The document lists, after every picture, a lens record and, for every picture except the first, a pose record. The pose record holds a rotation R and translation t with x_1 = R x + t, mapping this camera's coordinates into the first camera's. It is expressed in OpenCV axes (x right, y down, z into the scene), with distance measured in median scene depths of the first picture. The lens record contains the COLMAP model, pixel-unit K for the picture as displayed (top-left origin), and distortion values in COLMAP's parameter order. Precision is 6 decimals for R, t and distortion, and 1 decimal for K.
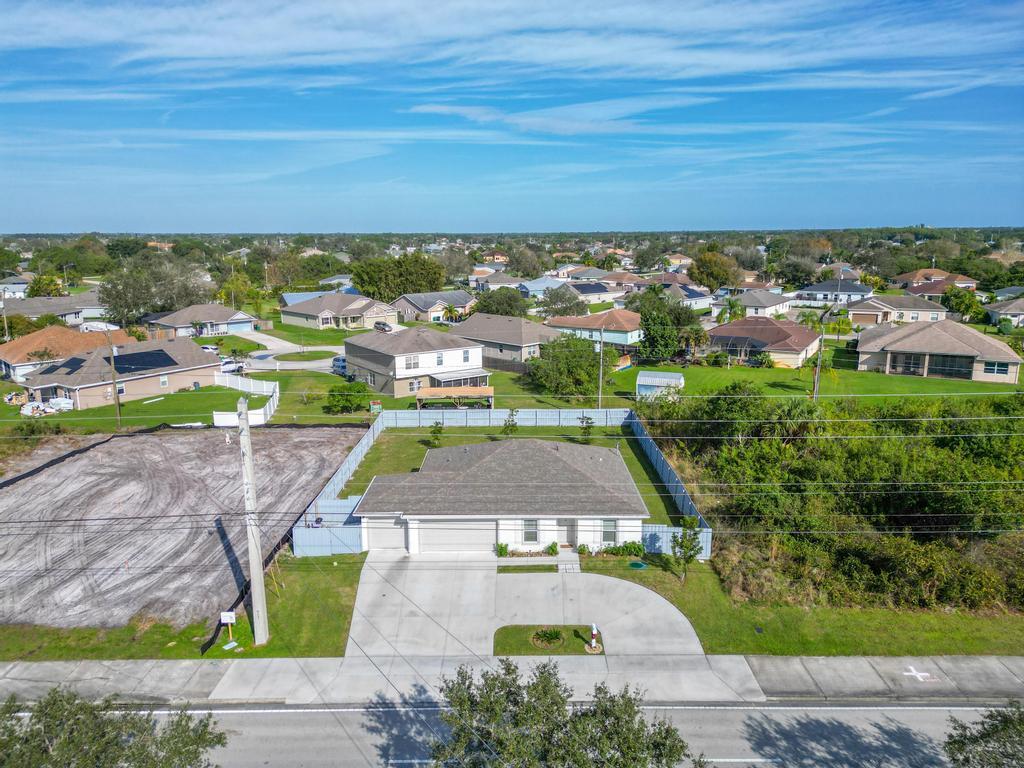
lens RADIAL K [[715.9, 0, 512.0], [0, 715.9, 384.0], [0, 0, 1]] dist [0.068647, -0.057928]
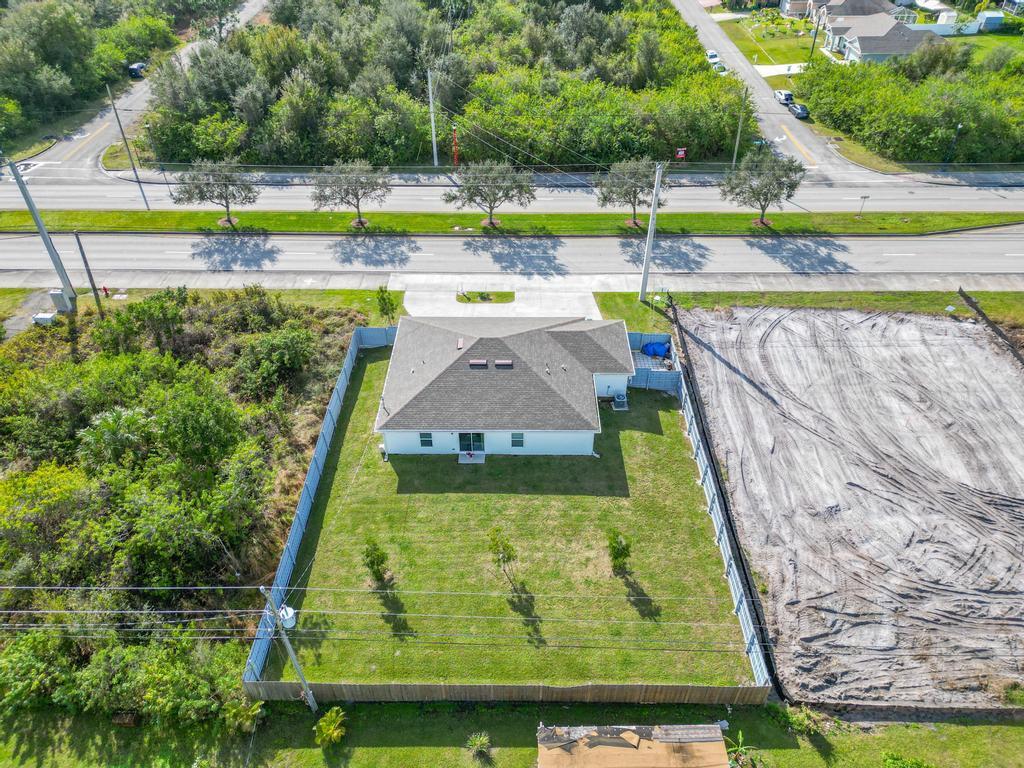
lens RADIAL K [[716.6, 0, 510.2], [0, 716.6, 379.2], [0, 0, 1]] dist [0.080705, -0.082680]
pose [[-0.999925, 0.007287, 0.009846, -0.026235], [0.012237, 0.629224, 0.777128, -0.791395], [-0.000532, 0.777190, -0.629266, 1.958609]]
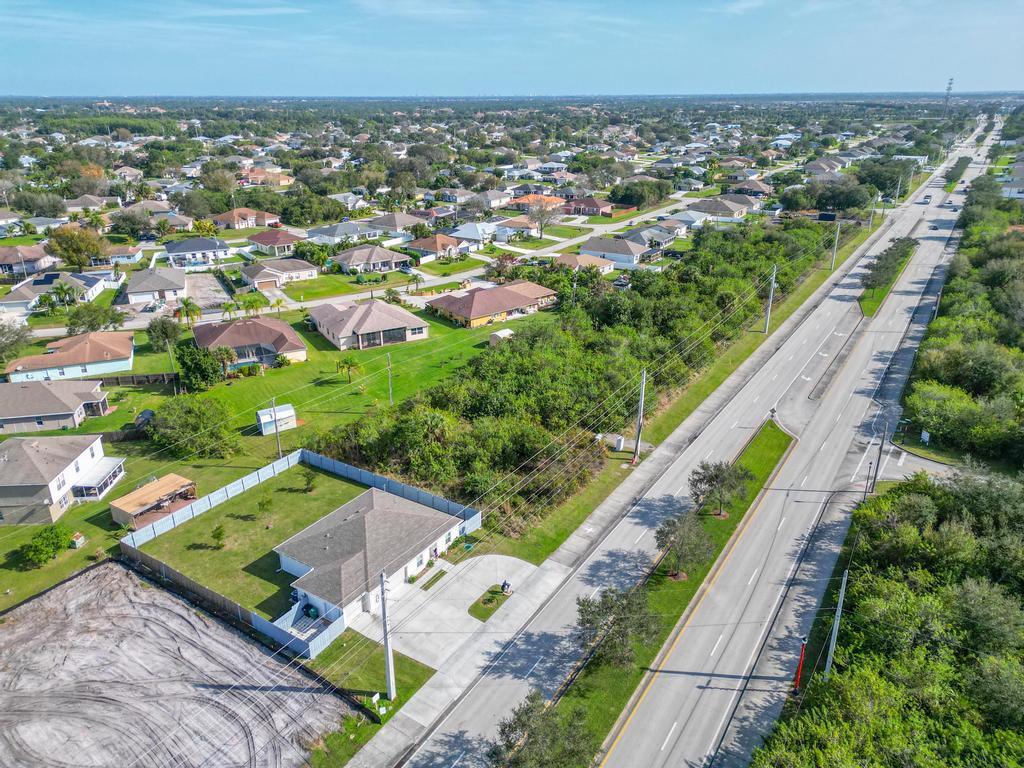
lens RADIAL K [[716.6, 0, 510.2], [0, 716.6, 379.2], [0, 0, 1]] dist [0.080705, -0.082680]
pose [[0.537060, -0.306979, 0.785704, -1.104821], [0.176440, 0.951709, 0.251234, -0.616013], [-0.824885, 0.003702, 0.565288, -0.153126]]
